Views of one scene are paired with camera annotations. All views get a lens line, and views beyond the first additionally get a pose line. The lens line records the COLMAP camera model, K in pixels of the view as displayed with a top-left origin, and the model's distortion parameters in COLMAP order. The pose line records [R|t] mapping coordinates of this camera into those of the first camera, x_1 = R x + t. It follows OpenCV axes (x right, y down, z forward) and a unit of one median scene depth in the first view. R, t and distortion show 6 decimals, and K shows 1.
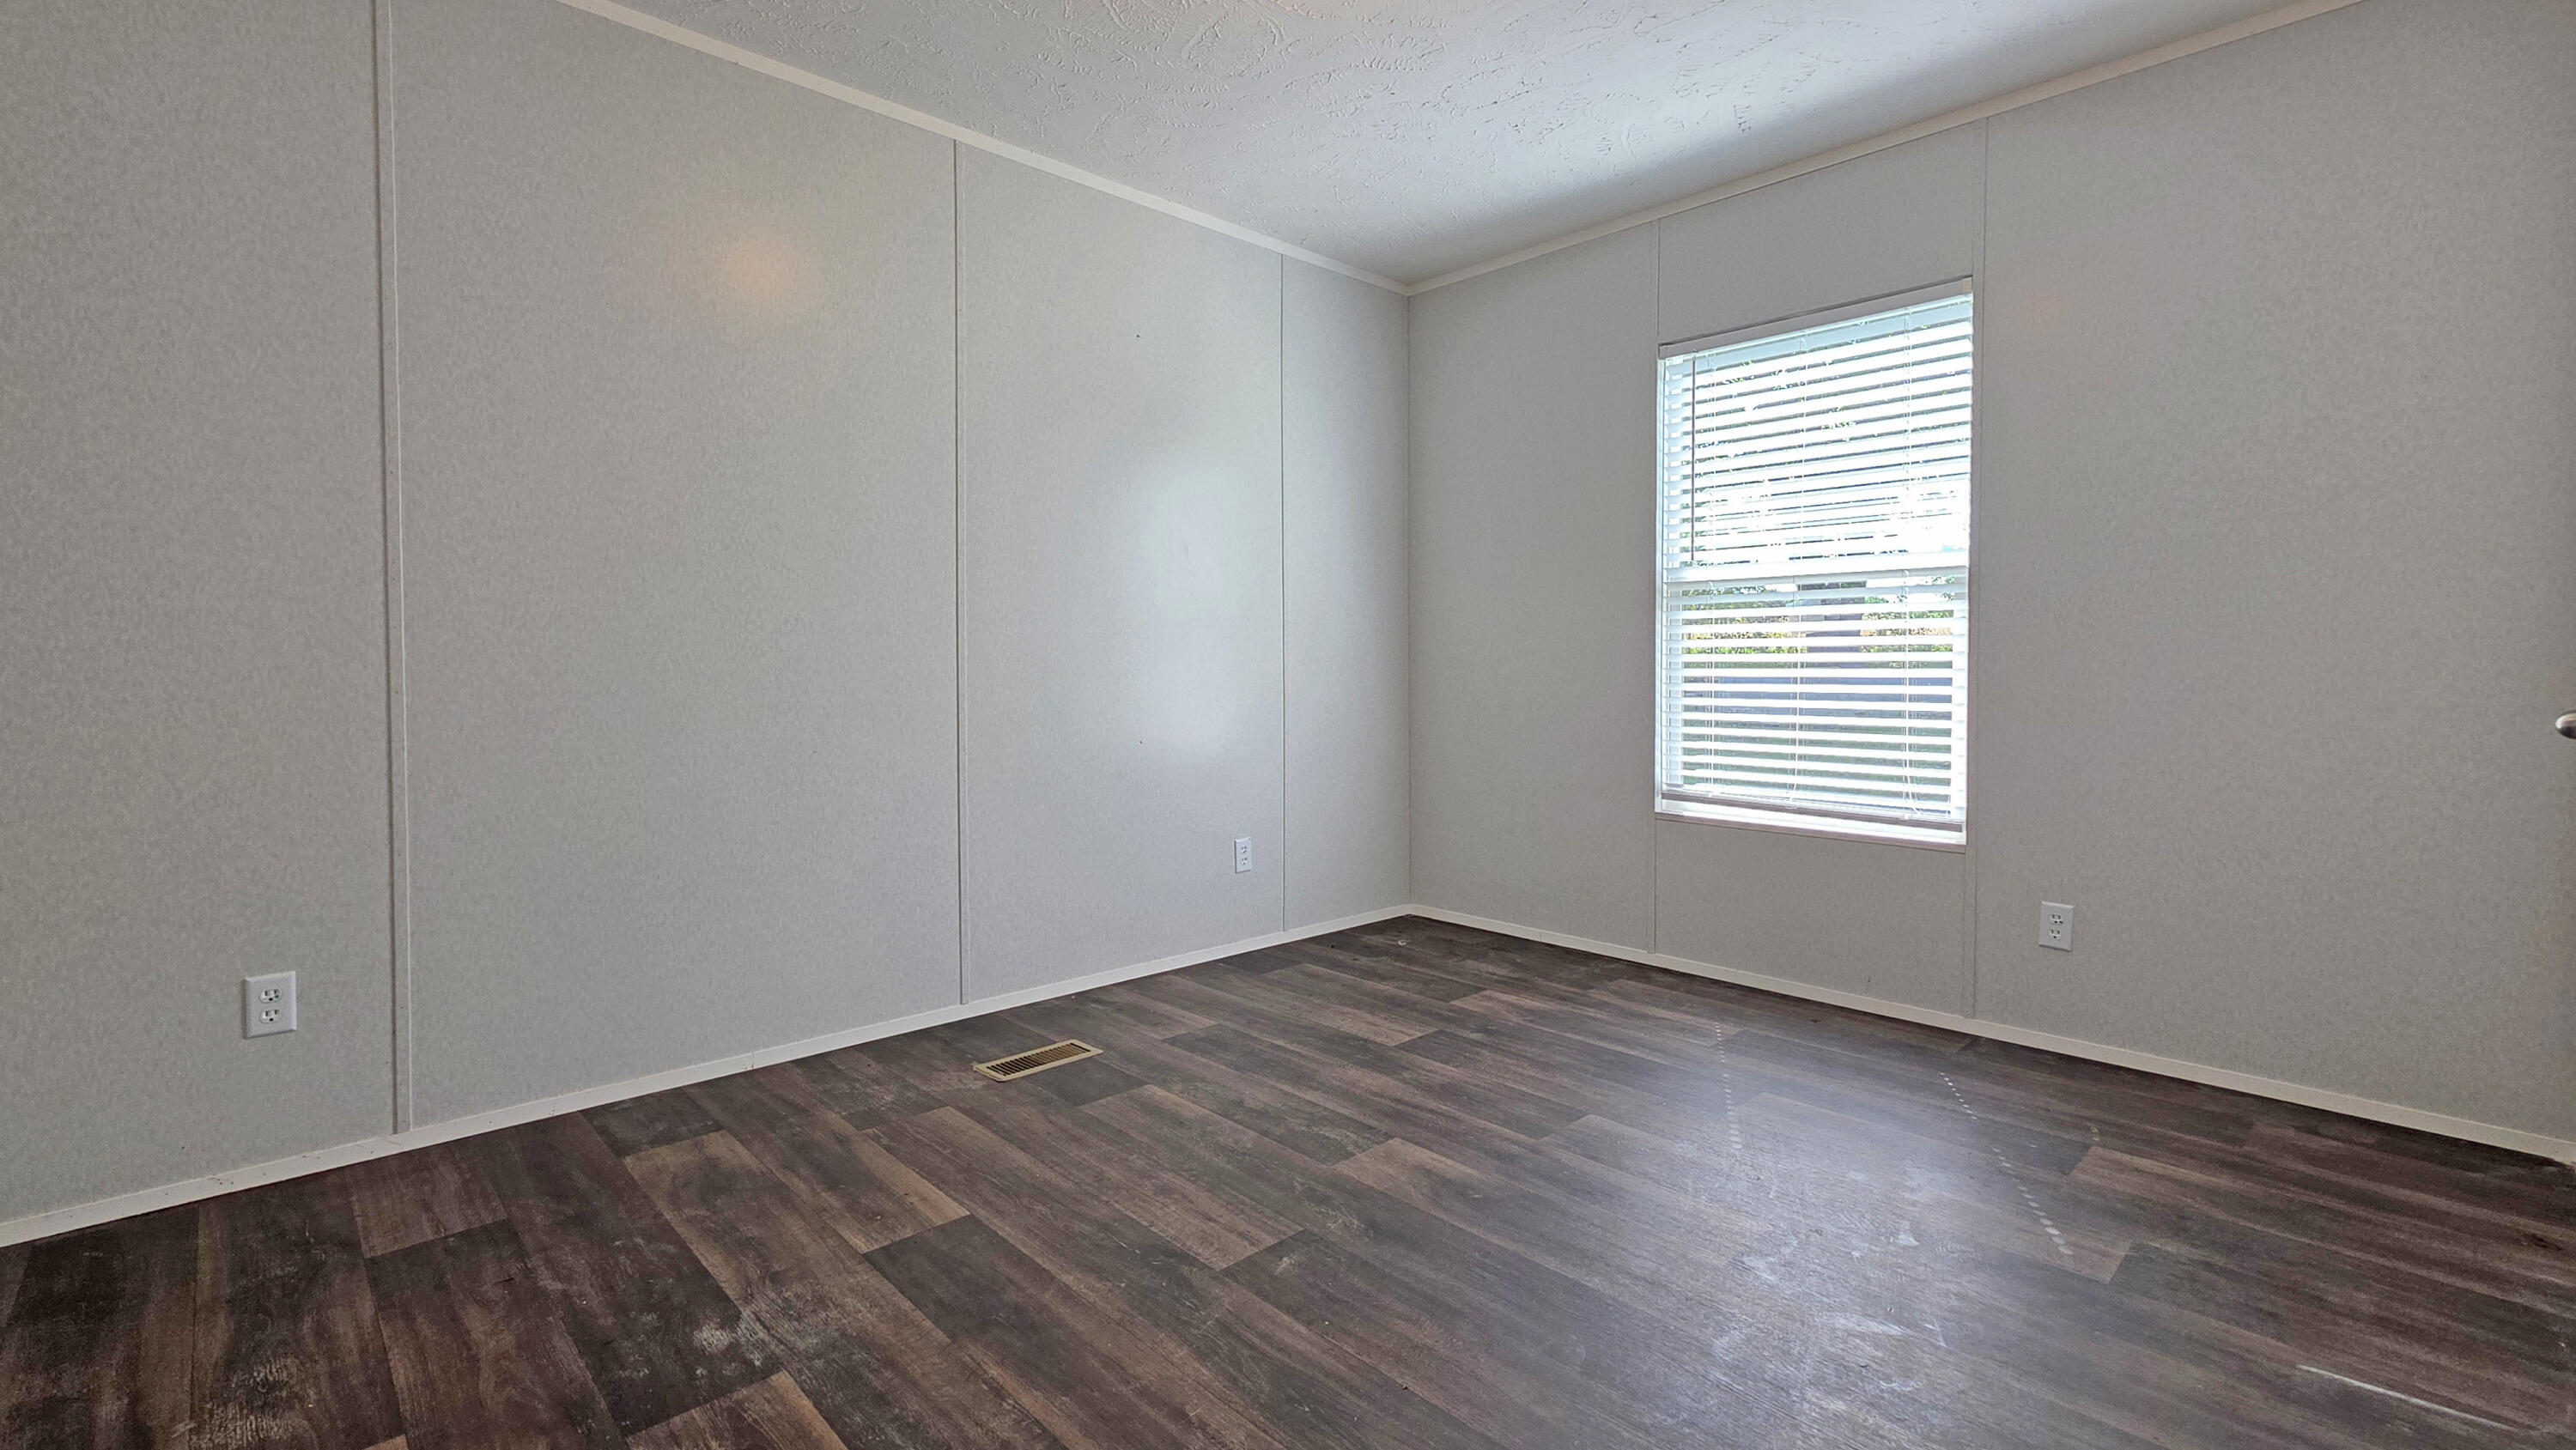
lens RADIAL K [[1085.4, 0, 1288.0], [0, 1085.4, 725.0], [0, 0, 1]] dist [-0.000838, -0.000099]
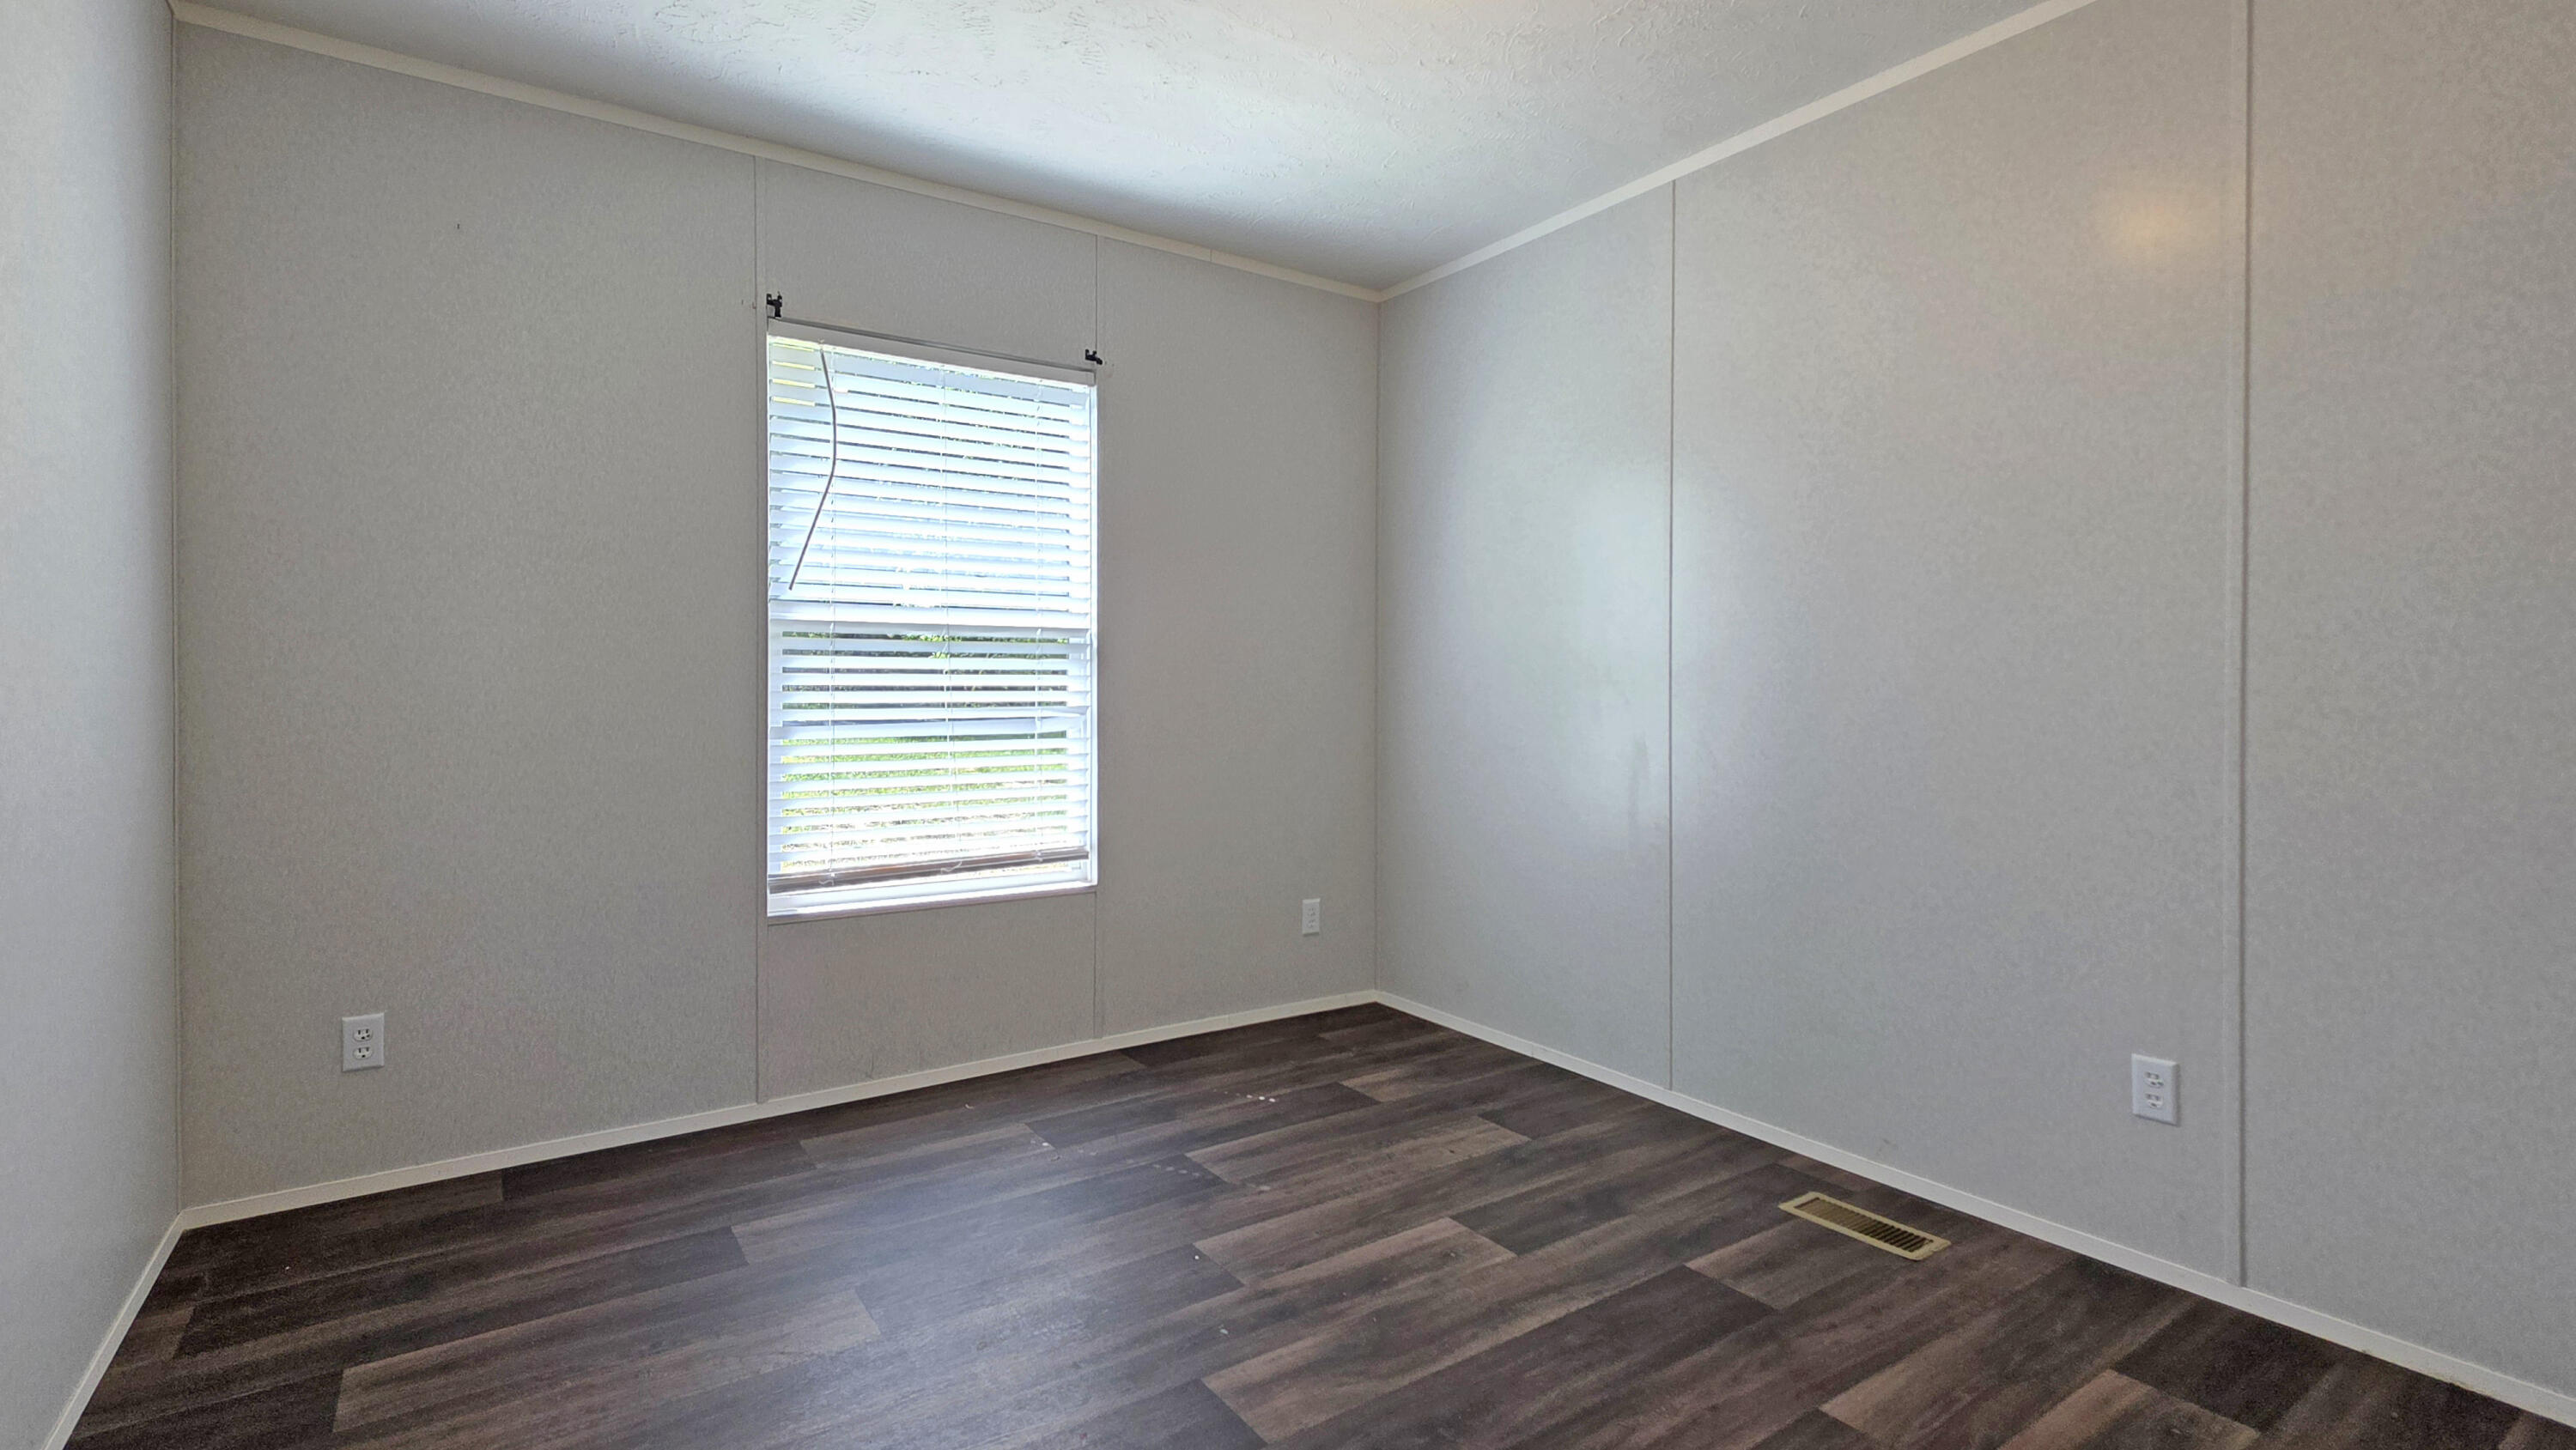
lens RADIAL K [[1210.3, 0, 1288.0], [0, 1210.3, 725.0], [0, 0, 1]] dist [0.000977, -0.000006]
pose [[0.161042, -0.005873, 0.986930, -0.516035], [0.071323, 0.997437, -0.005703, -0.027372], [-0.984367, 0.071309, 0.161048, 0.573782]]
